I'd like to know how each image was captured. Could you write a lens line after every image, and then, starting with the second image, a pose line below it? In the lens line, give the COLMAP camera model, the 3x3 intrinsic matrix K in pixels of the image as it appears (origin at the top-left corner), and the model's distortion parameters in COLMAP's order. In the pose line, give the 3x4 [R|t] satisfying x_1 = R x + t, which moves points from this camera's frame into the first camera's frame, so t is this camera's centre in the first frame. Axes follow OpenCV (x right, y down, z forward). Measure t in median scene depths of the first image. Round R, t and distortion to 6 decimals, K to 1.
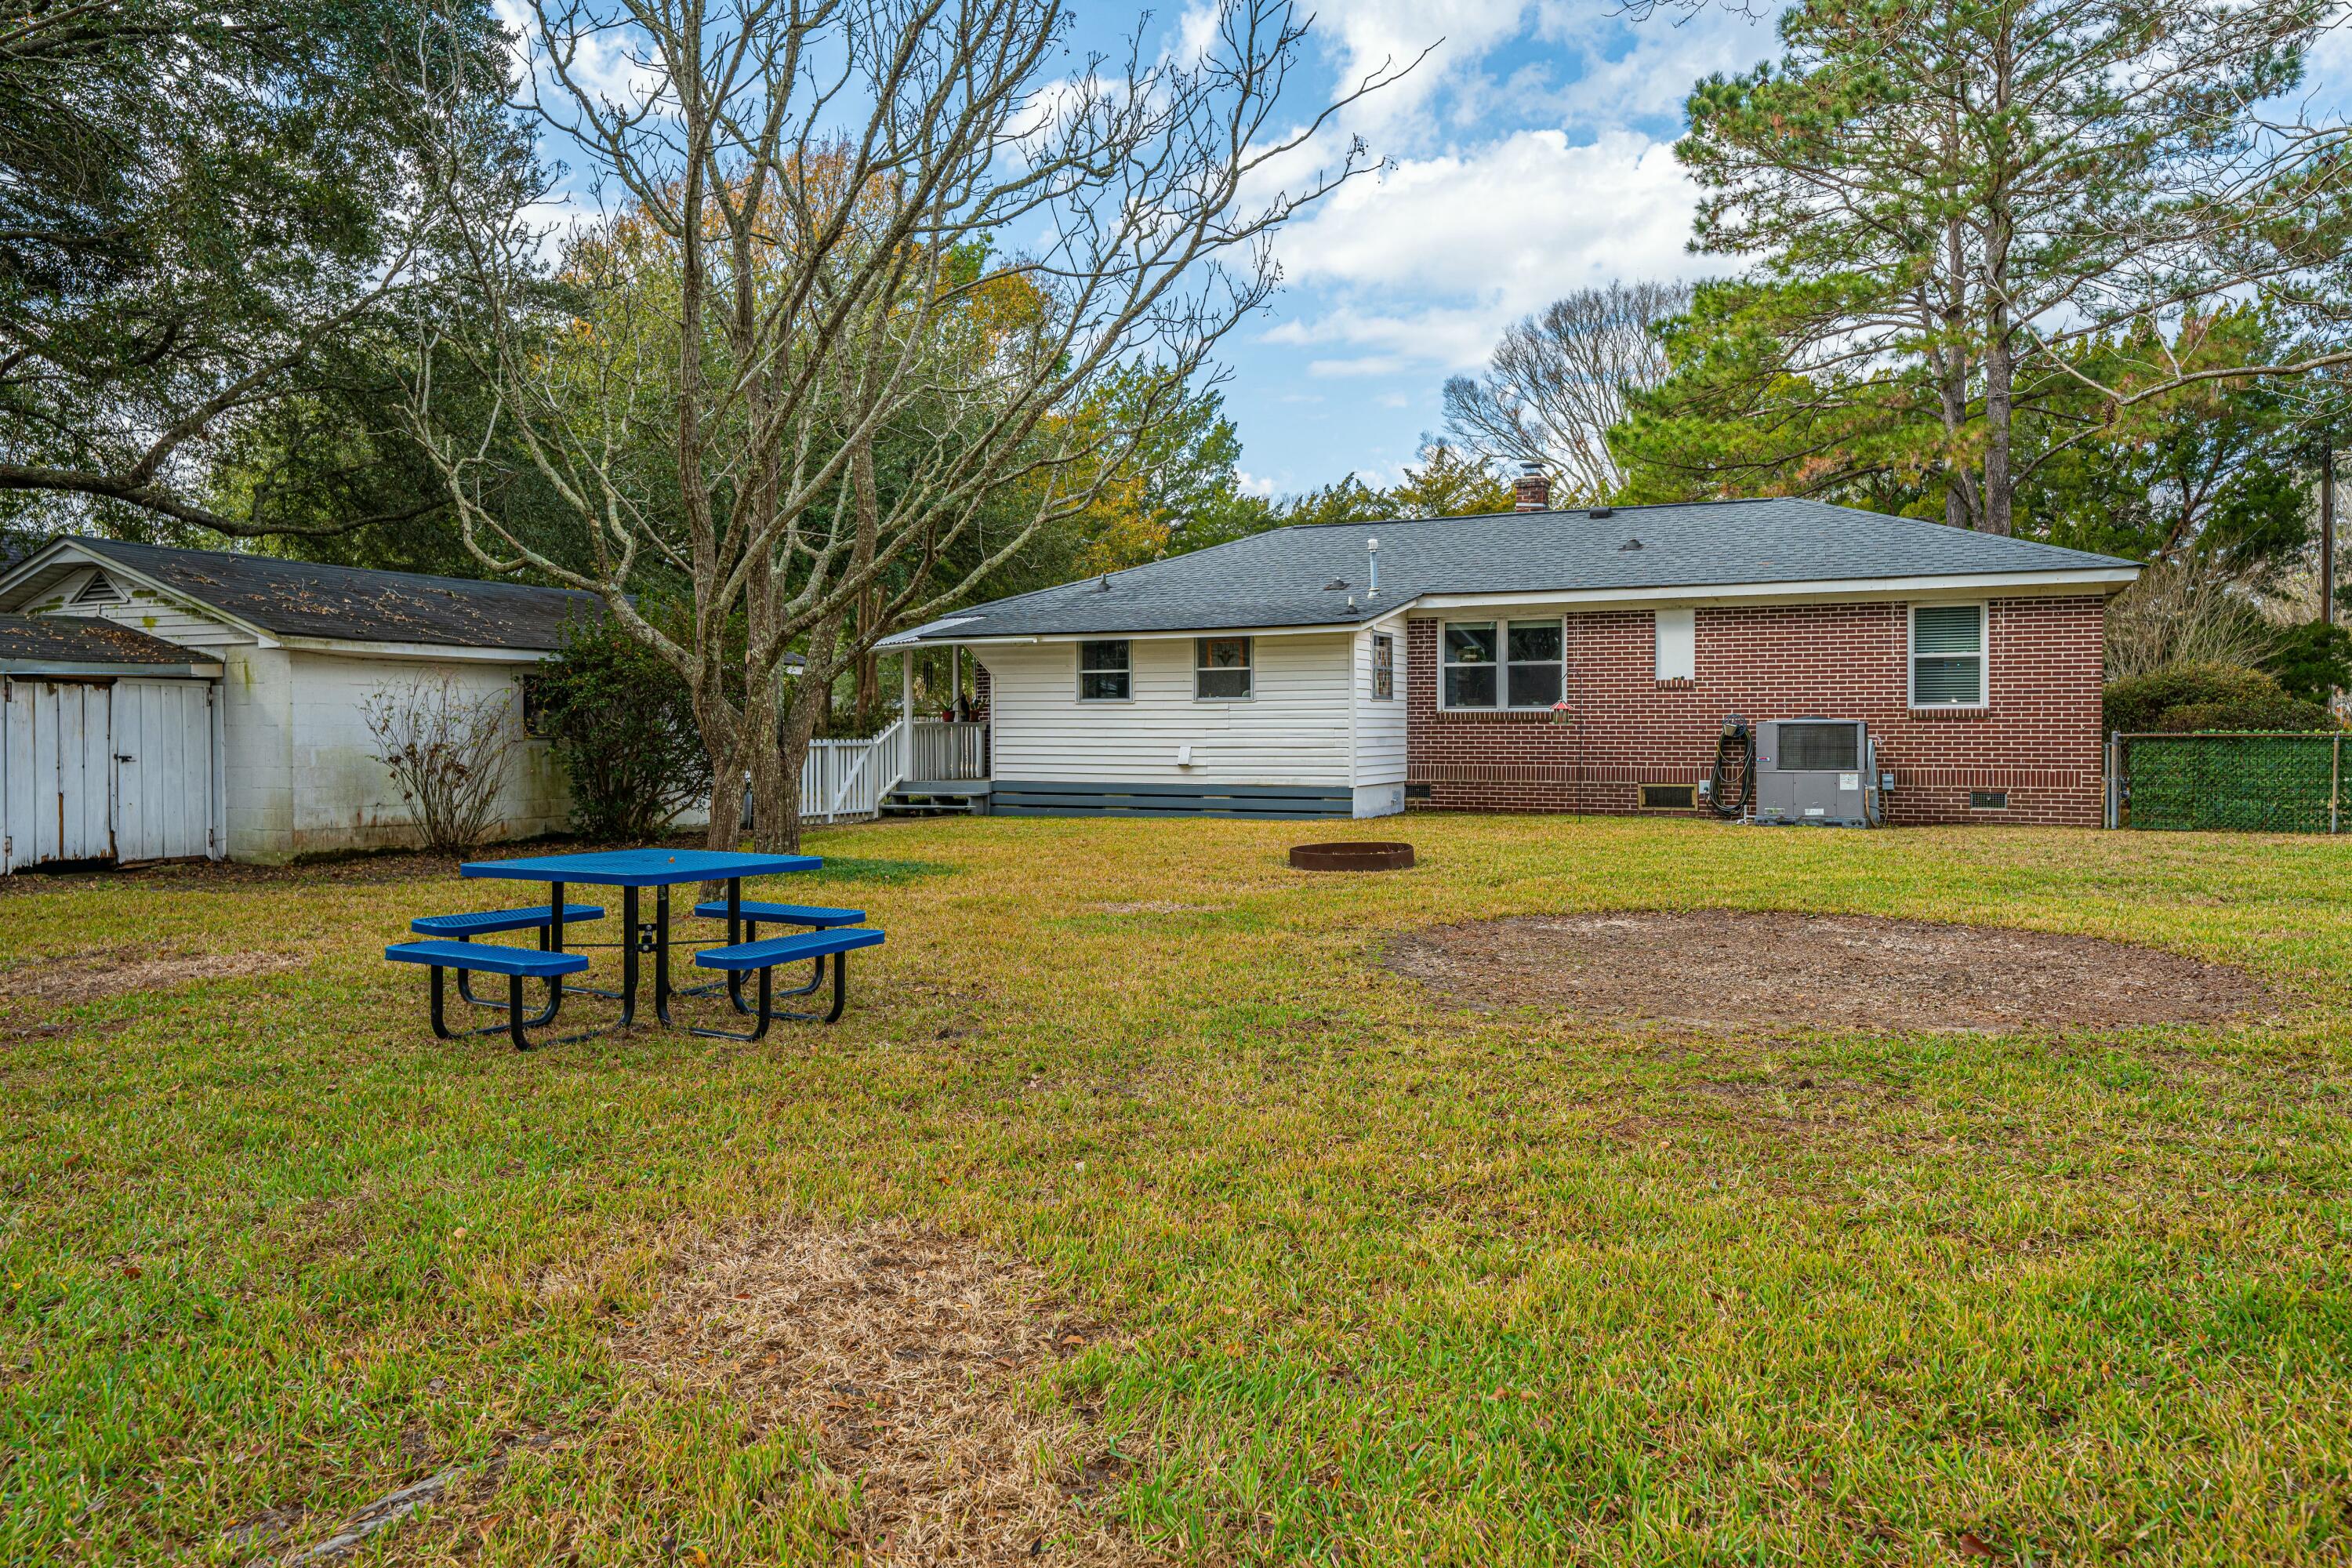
lens RADIAL K [[1551.5, 0, 1155.0], [0, 1551.5, 770.9], [0, 0, 1]] dist [-0.003927, 0.000579]
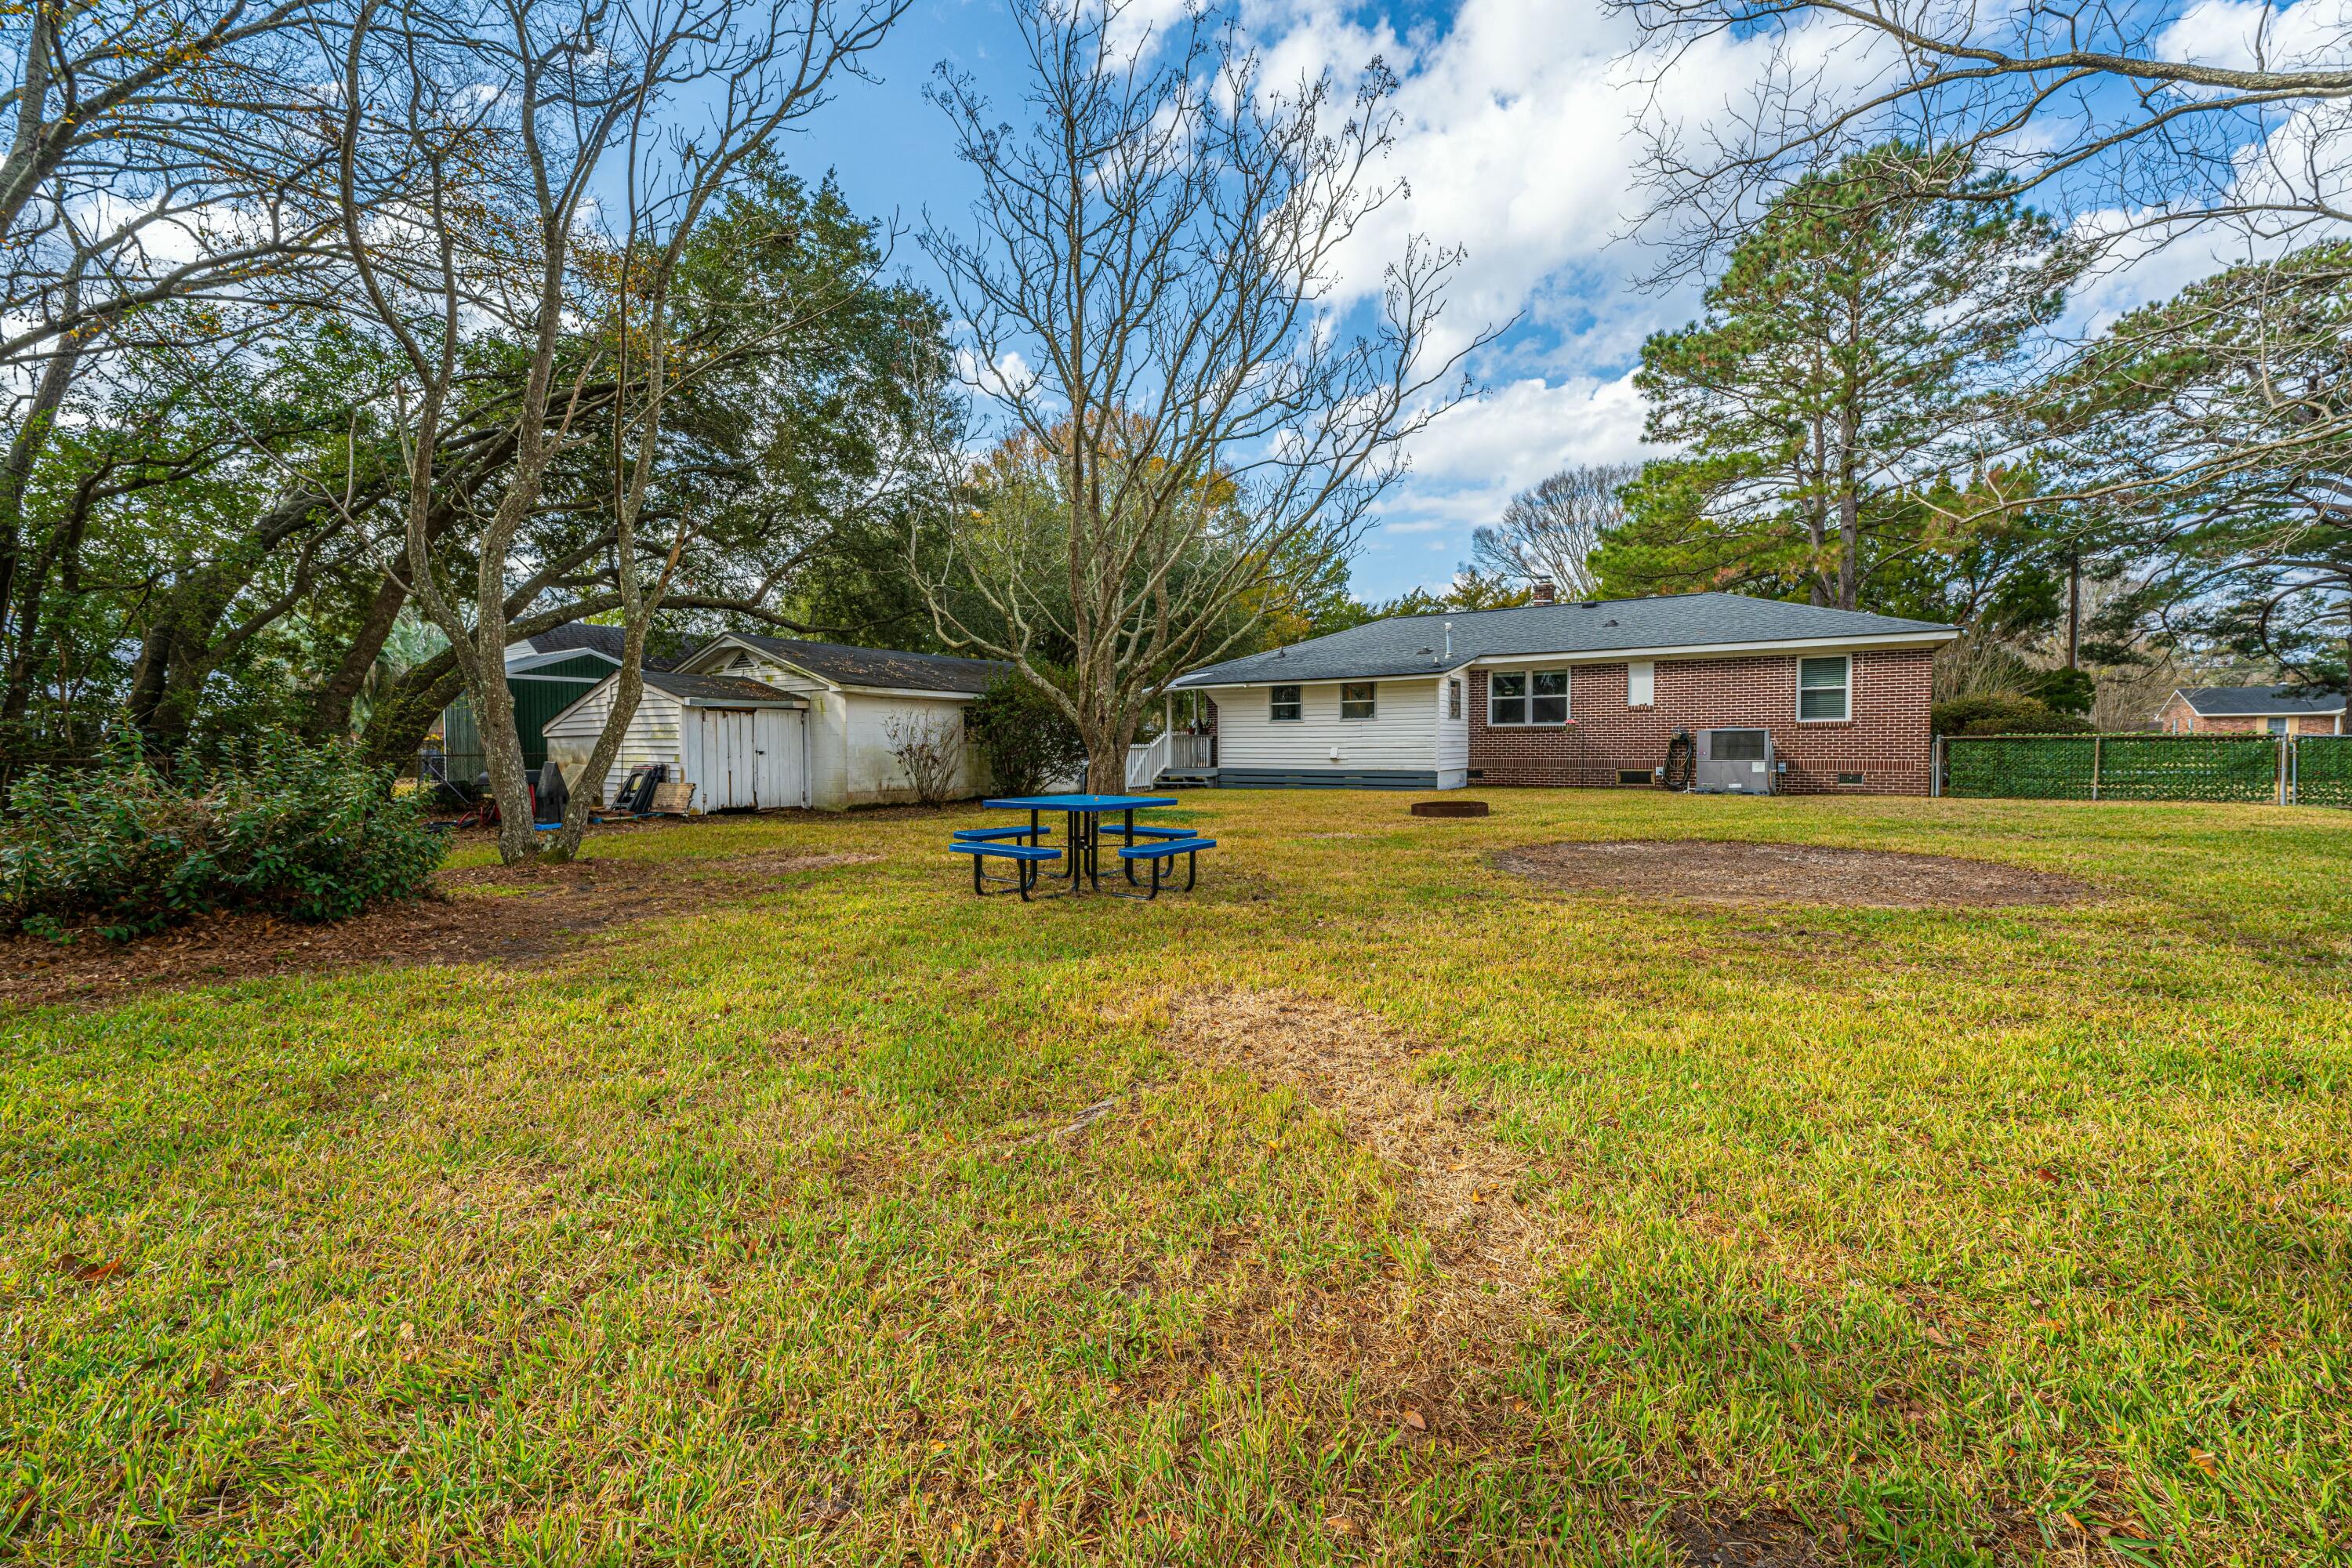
lens RADIAL K [[910.6, 0, 1176.0], [0, 910.6, 784.0], [0, 0, 1]] dist [-0.002154, -0.000334]
pose [[0.992660, 0.002217, -0.120916, -0.034514], [-0.000236, 0.999865, 0.016399, 0.008420], [0.120936, -0.016250, 0.992527, -0.008254]]
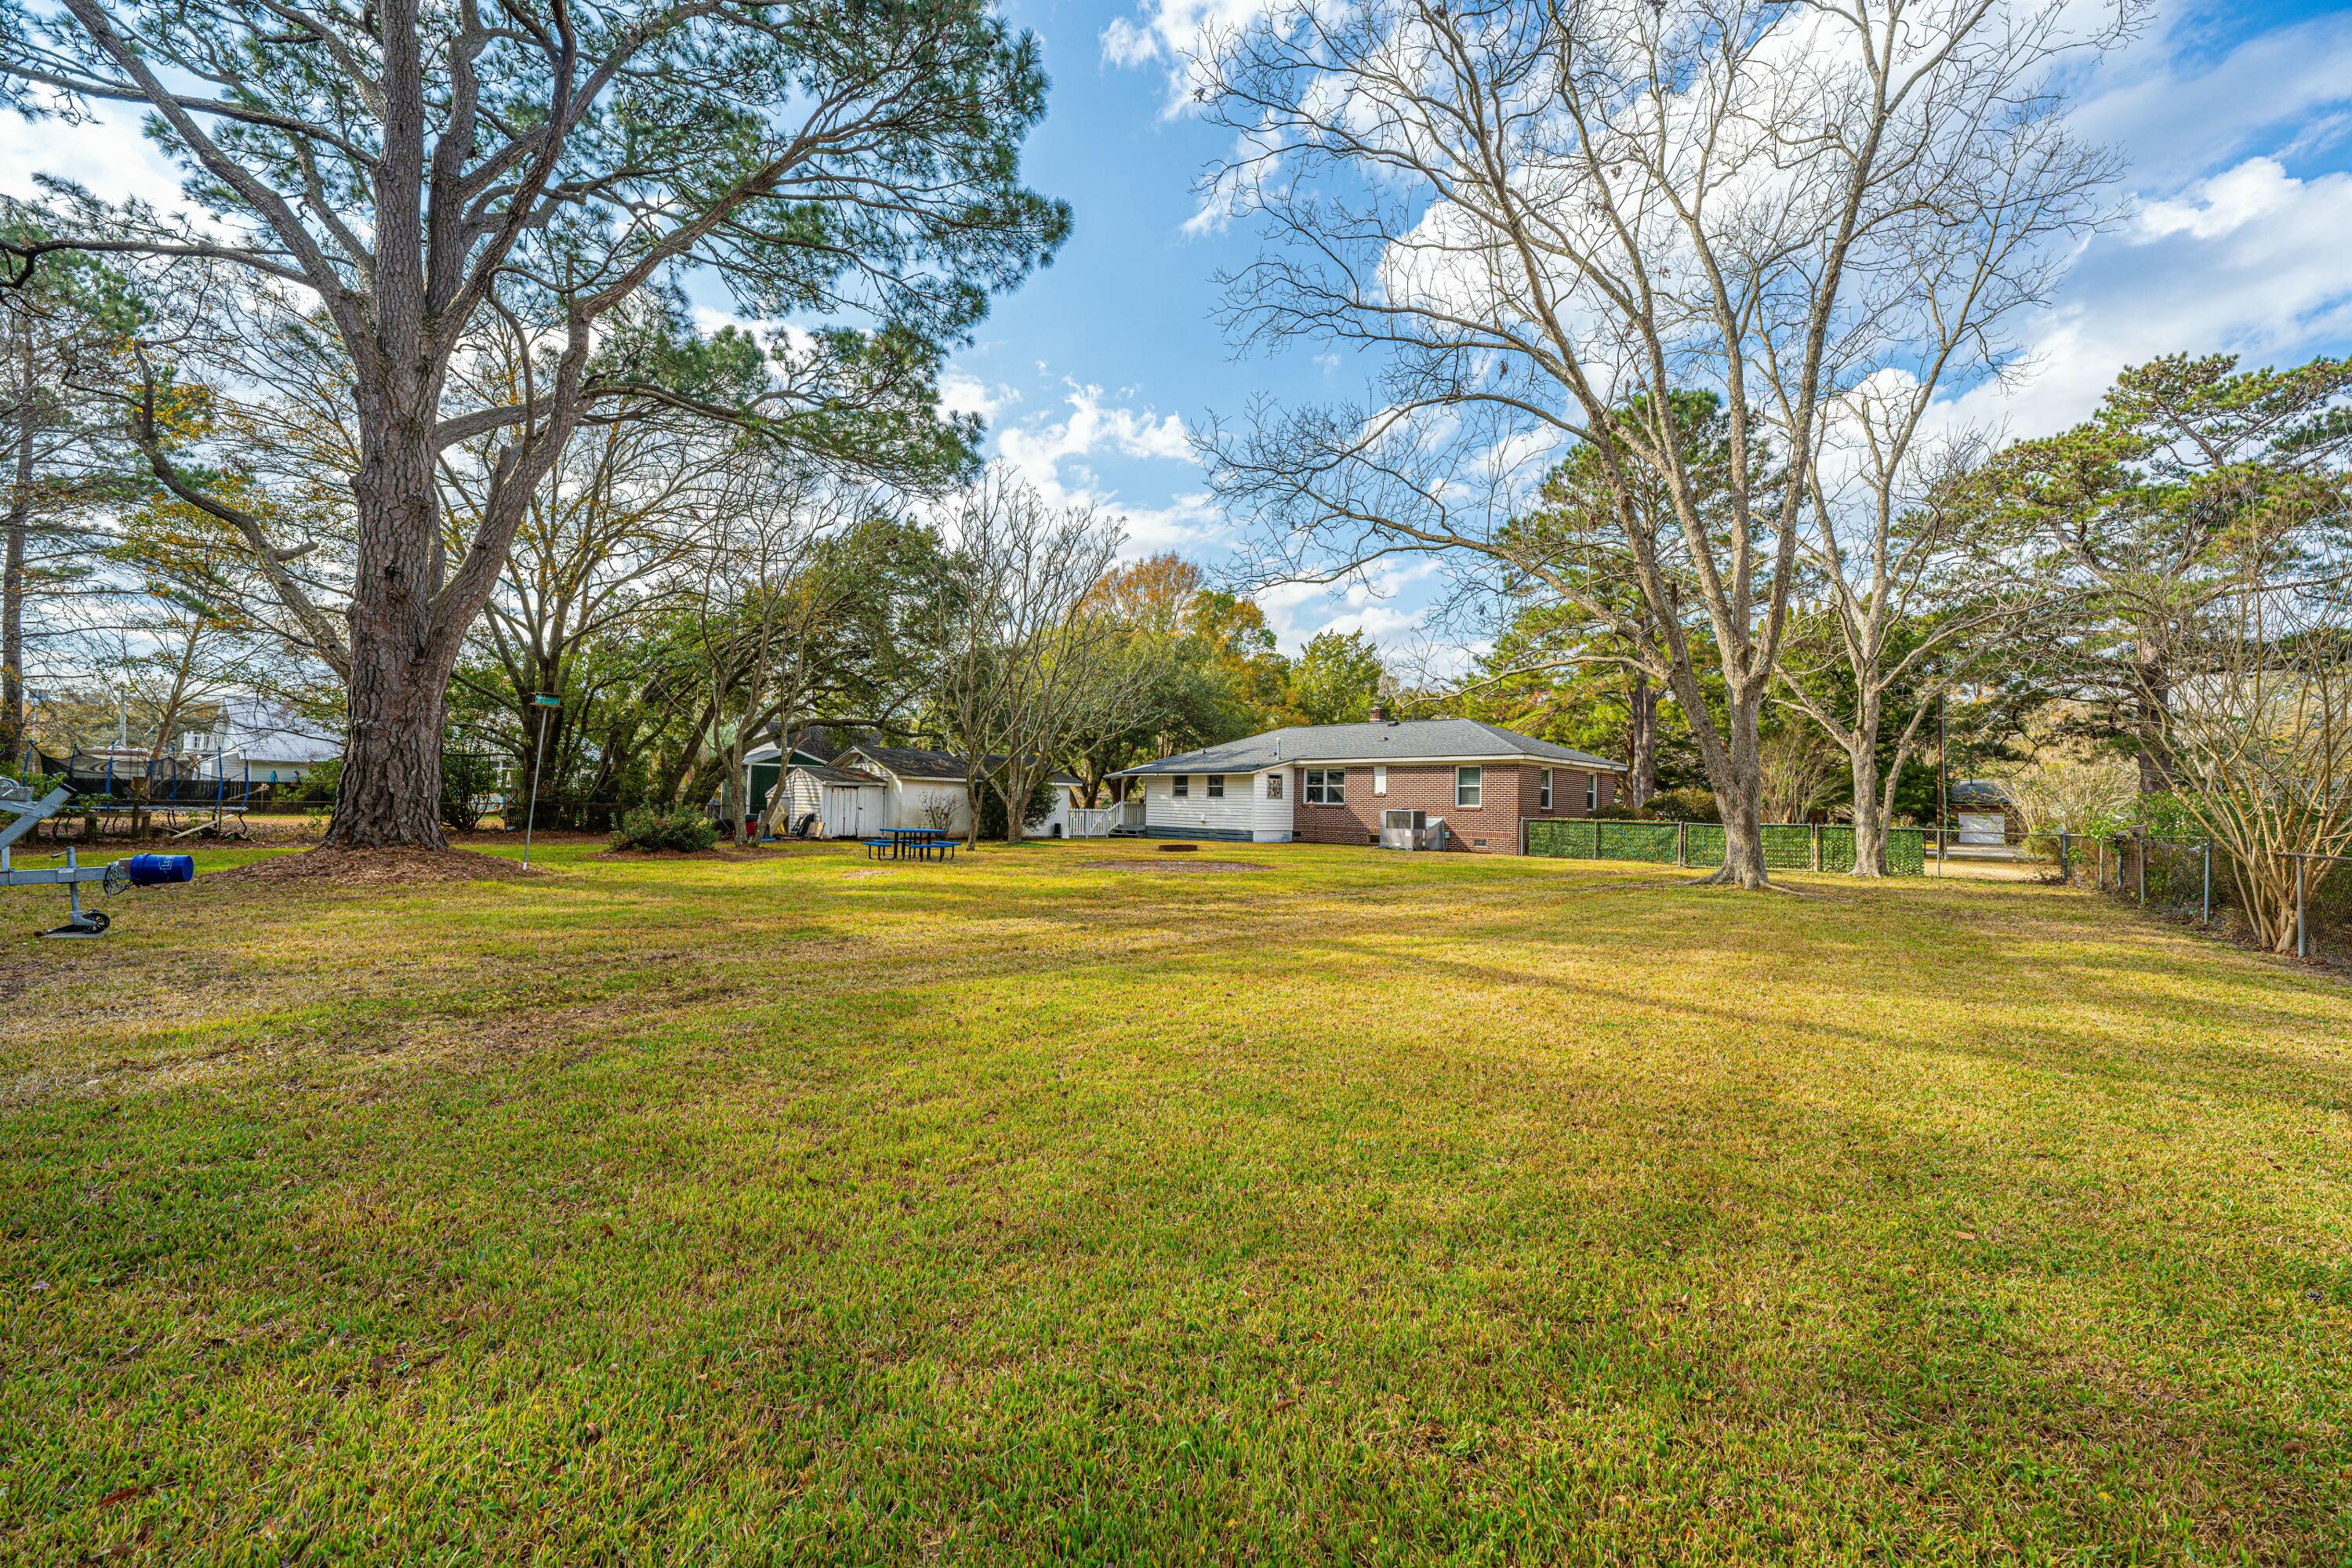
lens RADIAL K [[922.1, 0, 1182.0], [0, 922.1, 777.3], [0, 0, 1]] dist [-0.000729, 0.000202]
pose [[0.943666, 0.013475, -0.330624, 0.556405], [-0.032630, 0.998090, -0.052454, 0.005798], [0.329286, 0.060288, 0.942304, -0.578207]]
